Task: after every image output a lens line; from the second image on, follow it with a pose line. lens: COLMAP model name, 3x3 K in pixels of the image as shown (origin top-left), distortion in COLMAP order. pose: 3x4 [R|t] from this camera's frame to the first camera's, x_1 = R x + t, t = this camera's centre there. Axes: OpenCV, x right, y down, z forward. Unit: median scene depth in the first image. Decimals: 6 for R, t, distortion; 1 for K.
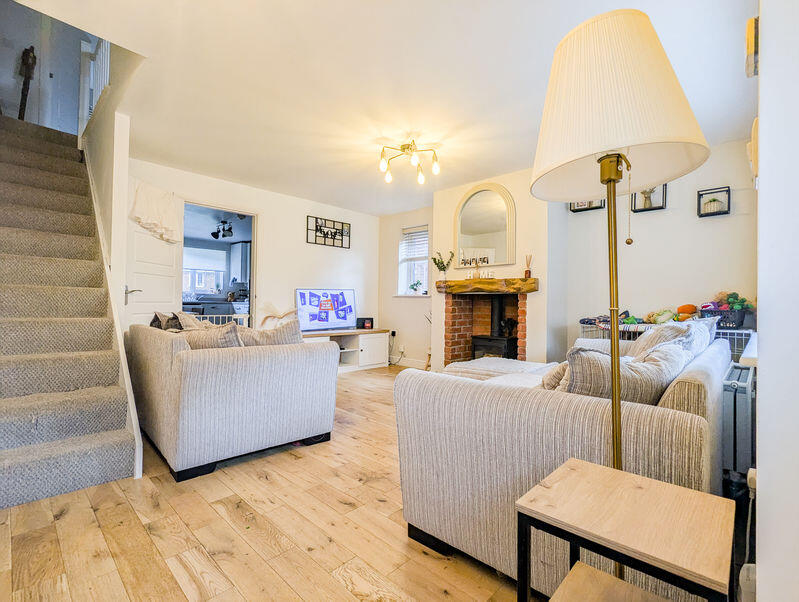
lens RADIAL K [[380.5, 0, 399.3], [0, 380.5, 307.2], [0, 0, 1]] dist [-0.015773, -0.000075]
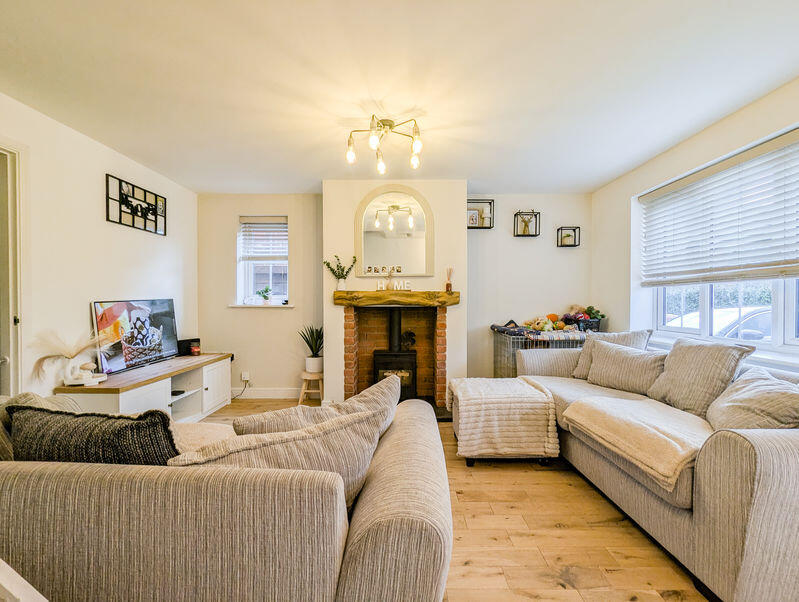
lens RADIAL K [[380.5, 0, 399.3], [0, 380.5, 307.2], [0, 0, 1]] dist [-0.015773, -0.000075]
pose [[0.712878, -0.028543, 0.700707, -0.369795], [0.017449, 0.999584, 0.022966, -0.049113], [-0.701071, -0.004145, 0.713080, 0.314014]]
